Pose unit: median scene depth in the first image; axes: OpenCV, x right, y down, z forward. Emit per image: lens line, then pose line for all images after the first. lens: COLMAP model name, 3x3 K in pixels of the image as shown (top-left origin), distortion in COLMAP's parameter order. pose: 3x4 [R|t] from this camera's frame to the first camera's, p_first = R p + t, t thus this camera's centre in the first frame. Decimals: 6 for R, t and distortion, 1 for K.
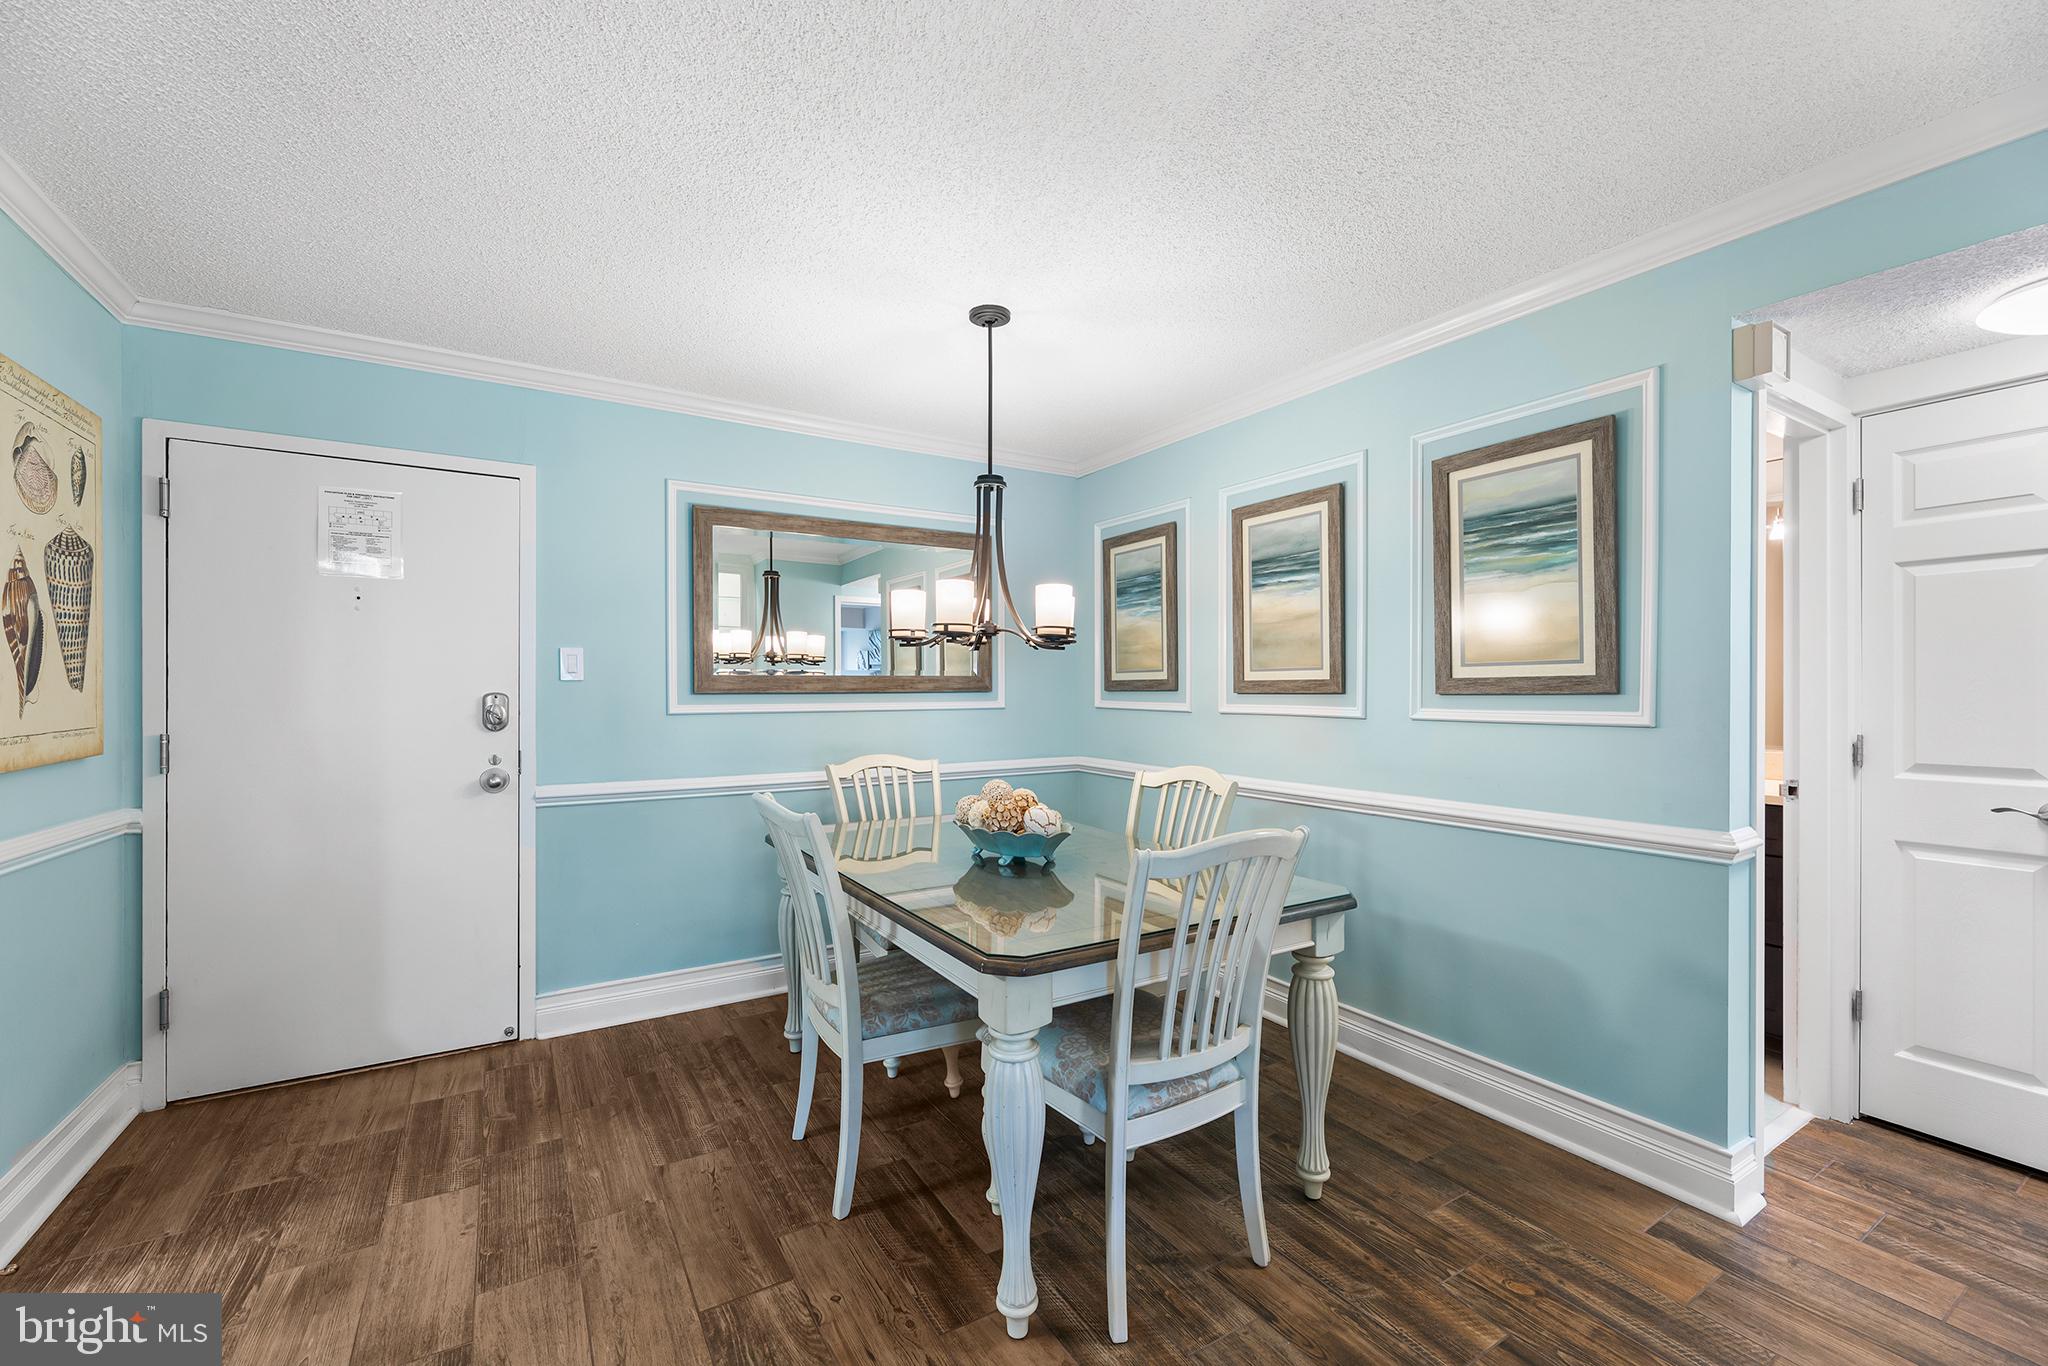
lens RADIAL K [[845.6, 0, 1021.3], [0, 845.6, 694.0], [0, 0, 1]] dist [0.001952, -0.000710]
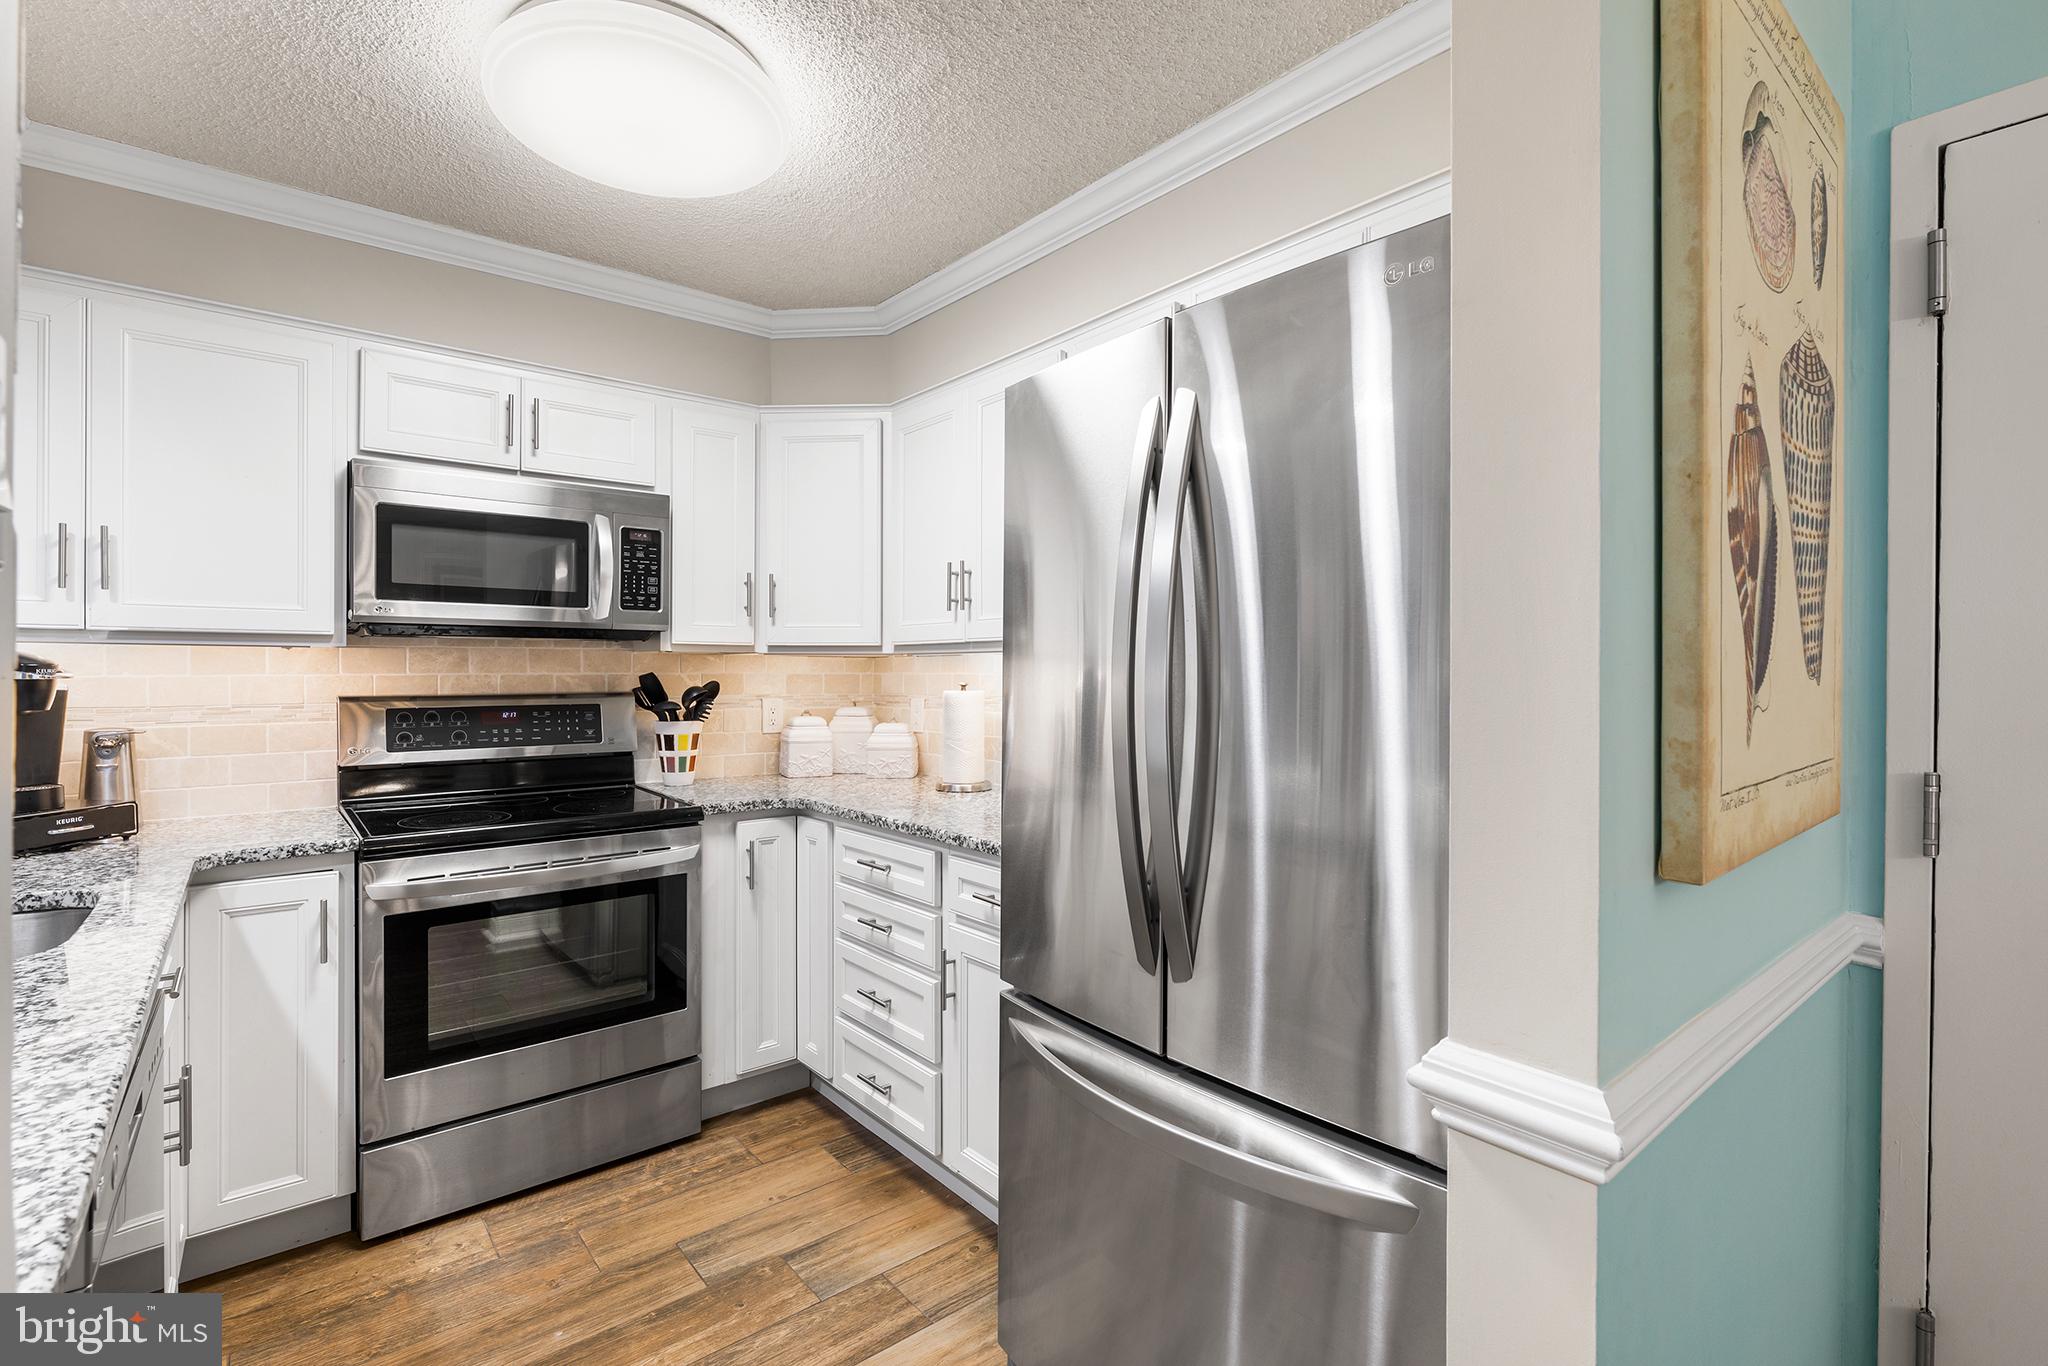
lens RADIAL K [[911.0, 0, 1030.9], [0, 911.0, 669.3], [0, 0, 1]] dist [-0.004871, 0.002055]
pose [[0.149957, -0.000790, -0.988692, -0.578568], [-0.008859, 0.999958, -0.002143, -0.005181], [0.988653, 0.009080, 0.149944, 0.420270]]
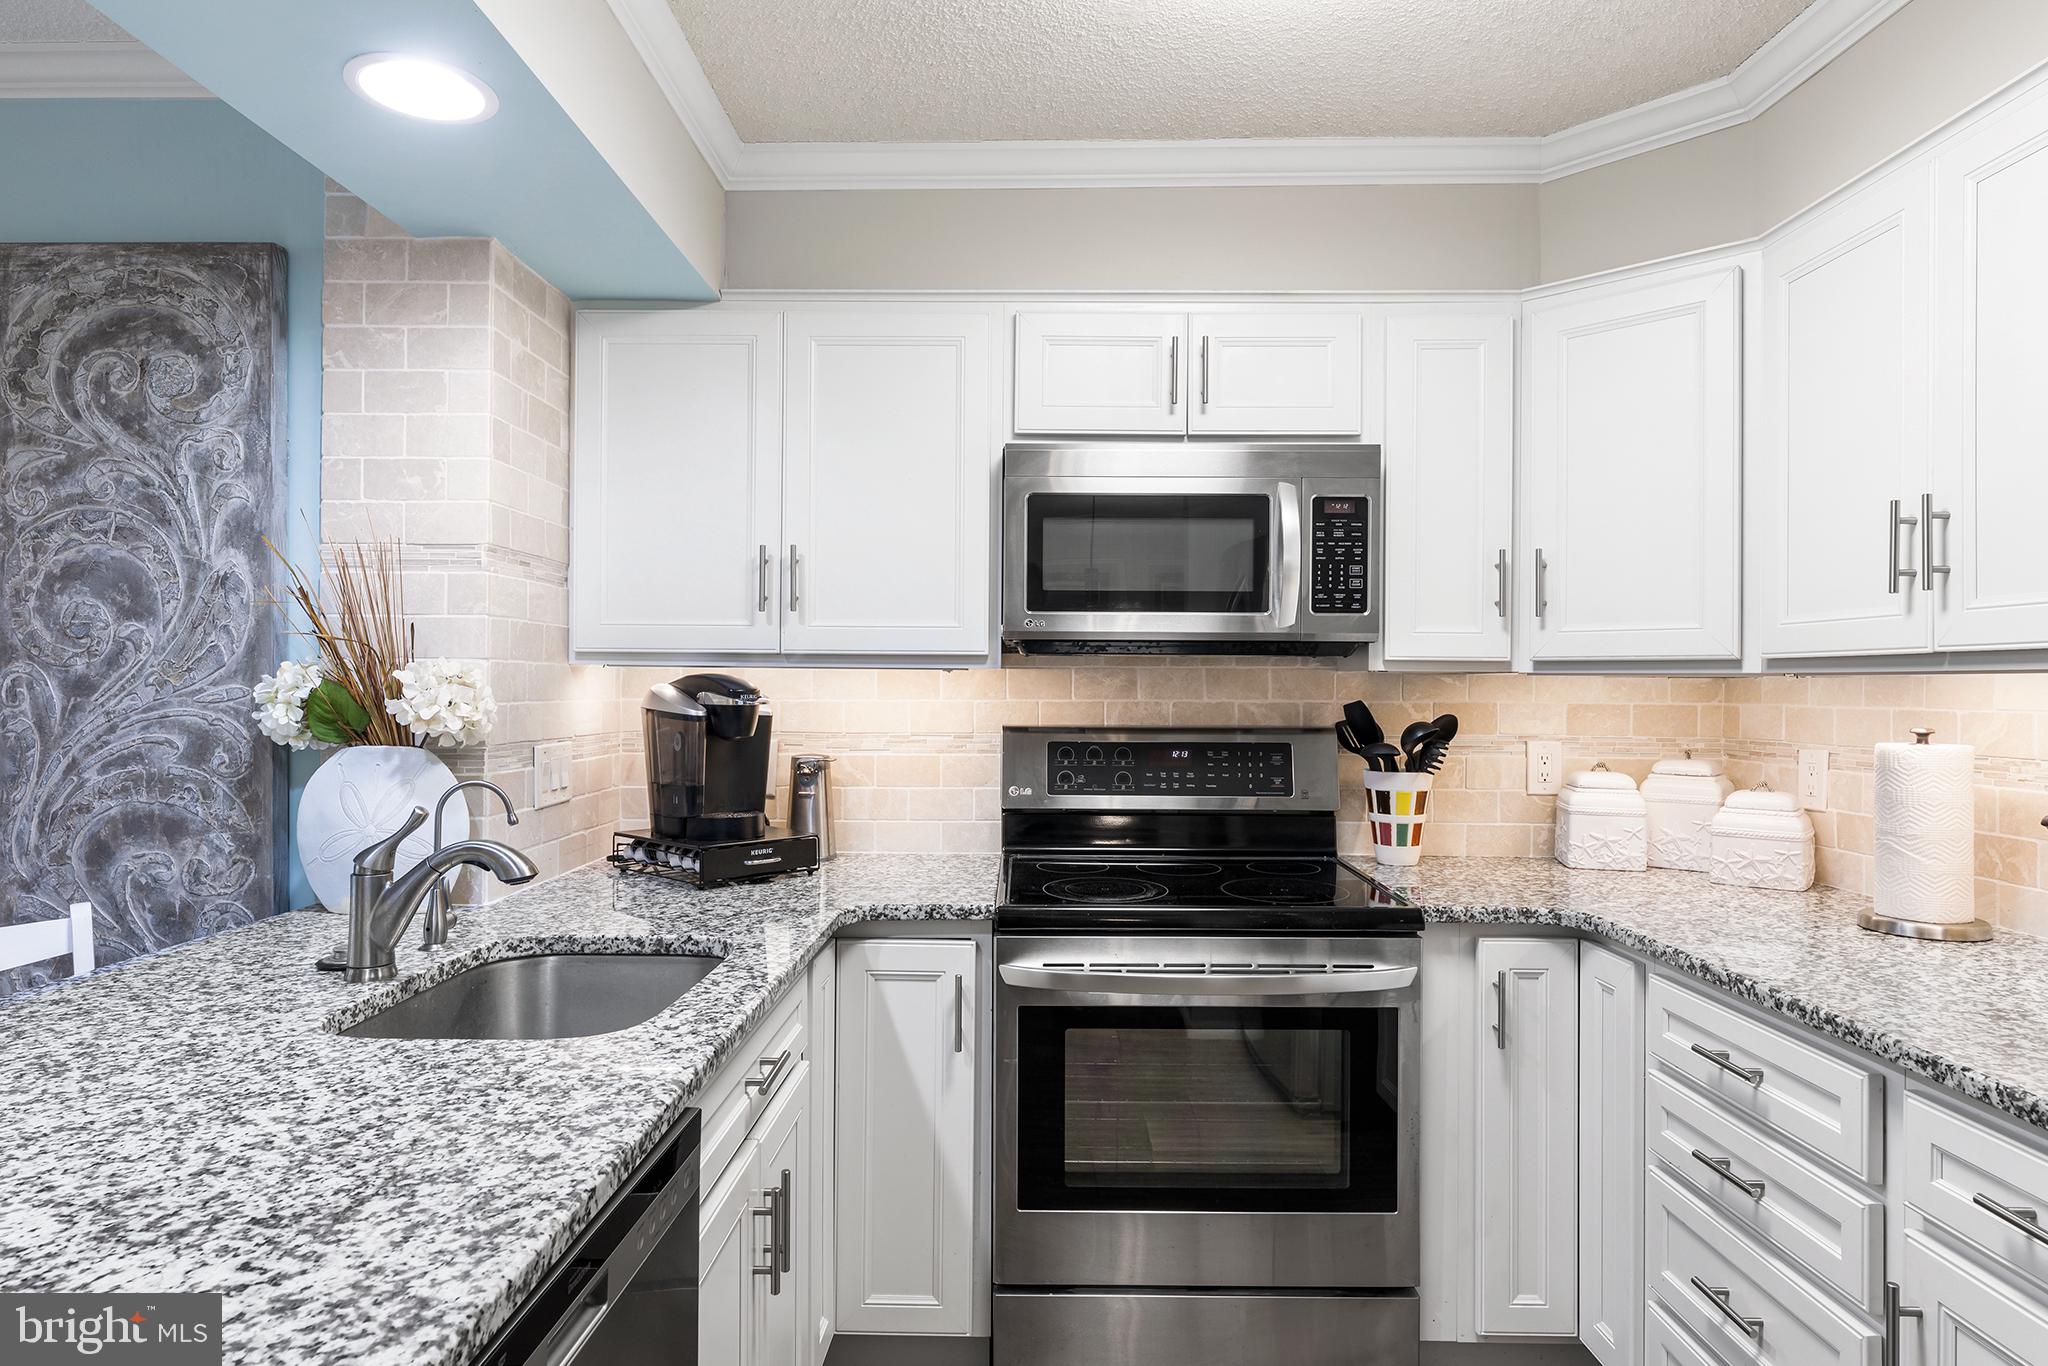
lens RADIAL K [[1153.8, 0, 1014.0], [0, 1153.8, 673.9], [0, 0, 1]] dist [0.001955, -0.000249]
pose [[-0.539944, -0.010422, -0.841636, -0.753193], [-0.013853, 0.999898, -0.003494, -0.015213], [0.841587, 0.009773, -0.540033, 0.414569]]
